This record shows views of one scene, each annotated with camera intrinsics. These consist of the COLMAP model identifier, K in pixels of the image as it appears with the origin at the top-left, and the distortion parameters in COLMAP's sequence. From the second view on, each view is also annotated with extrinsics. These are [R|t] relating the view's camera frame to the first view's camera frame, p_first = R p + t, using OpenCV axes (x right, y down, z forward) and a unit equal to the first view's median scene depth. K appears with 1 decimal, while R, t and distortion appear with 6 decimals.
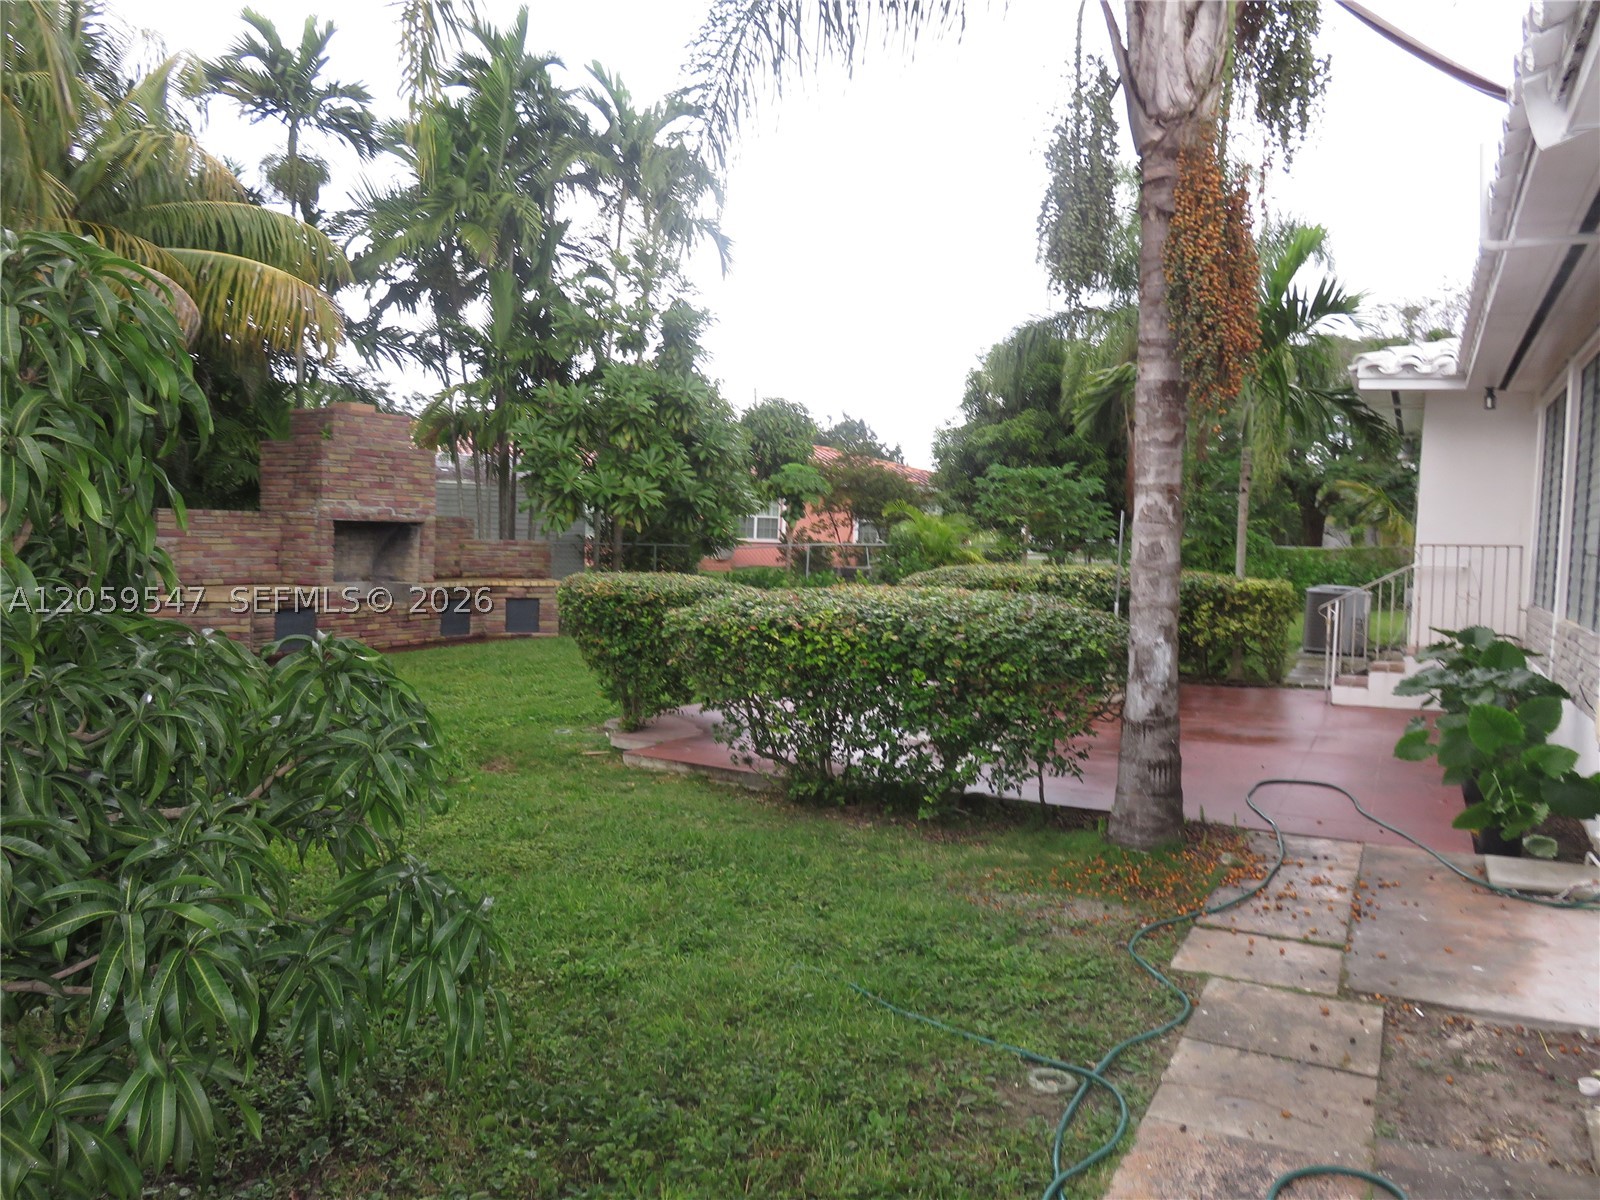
lens RADIAL K [[1224.2, 0, 800.0], [0, 1224.2, 600.0], [0, 0, 1]] dist [0.003688, 0.000990]
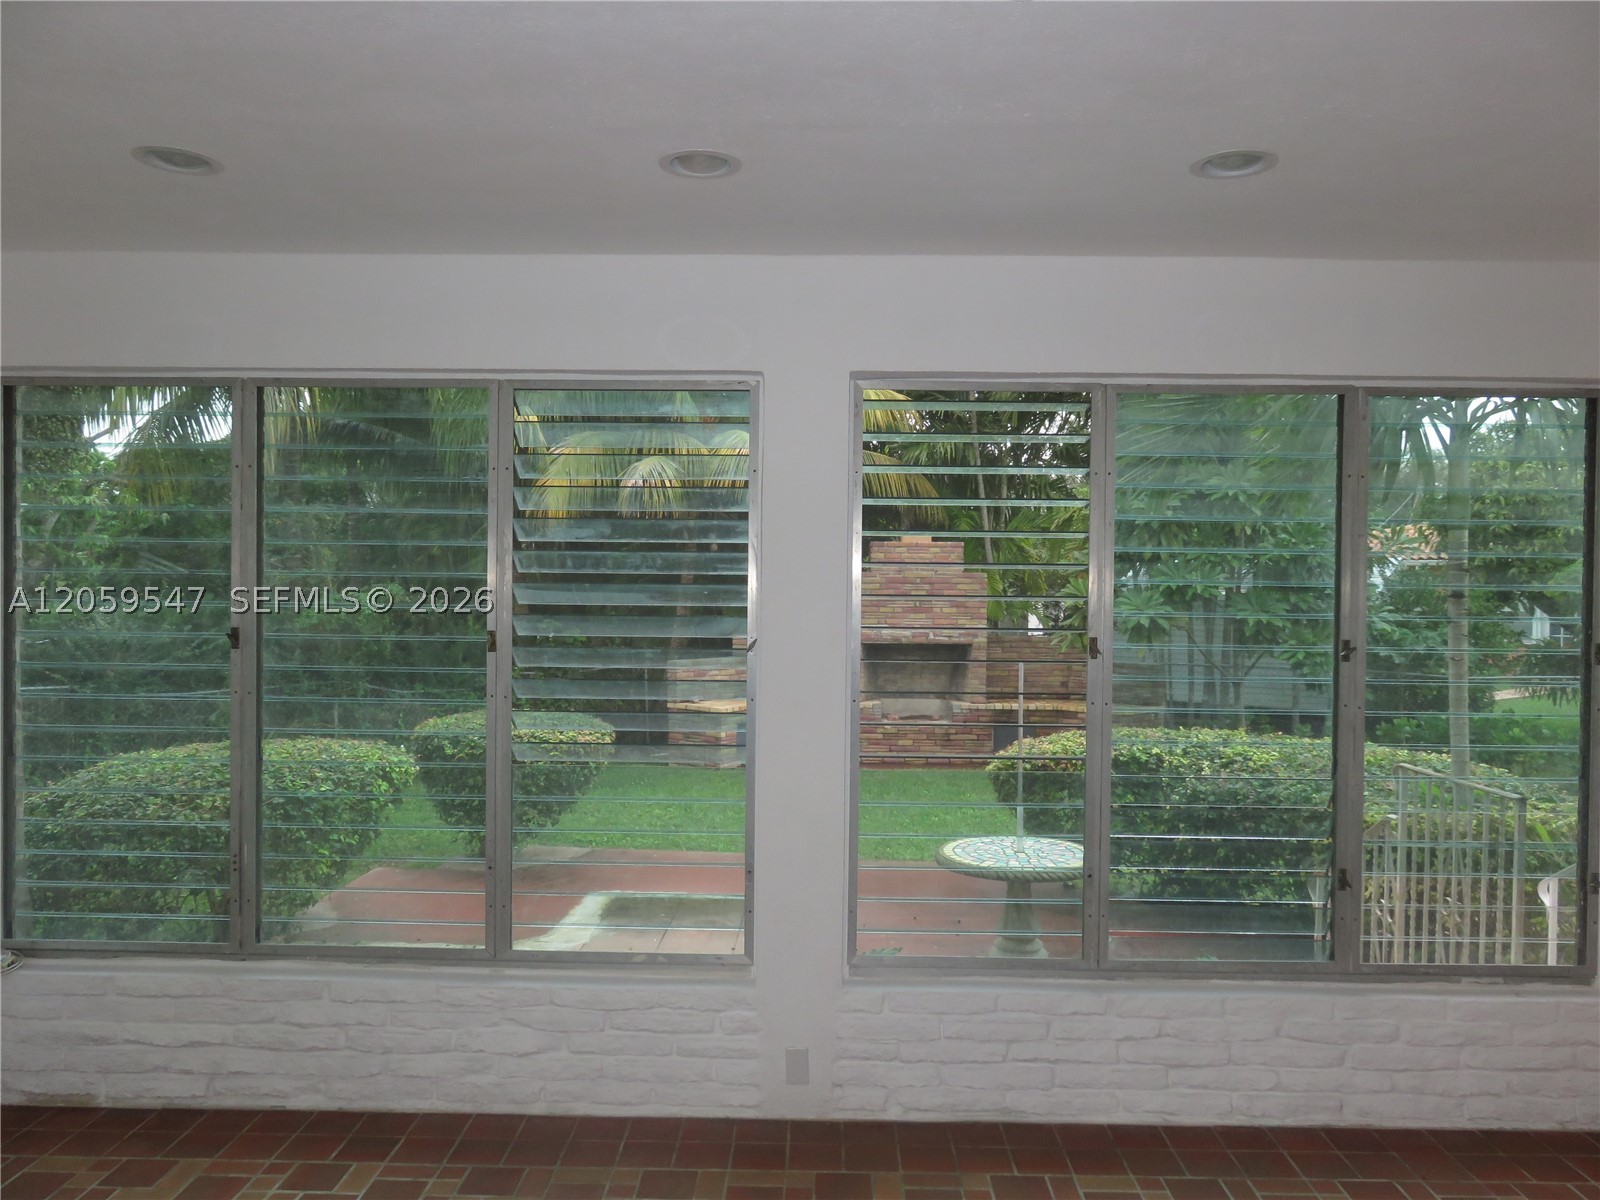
lens RADIAL K [[1224.2, 0, 800.0], [0, 1224.2, 600.0], [0, 0, 1]] dist [0.003688, 0.000990]
pose [[0.431380, -0.014801, -0.902049, 0.553193], [-0.048108, 0.998065, -0.039383, -0.053448], [0.900887, 0.060385, 0.429834, 0.434445]]
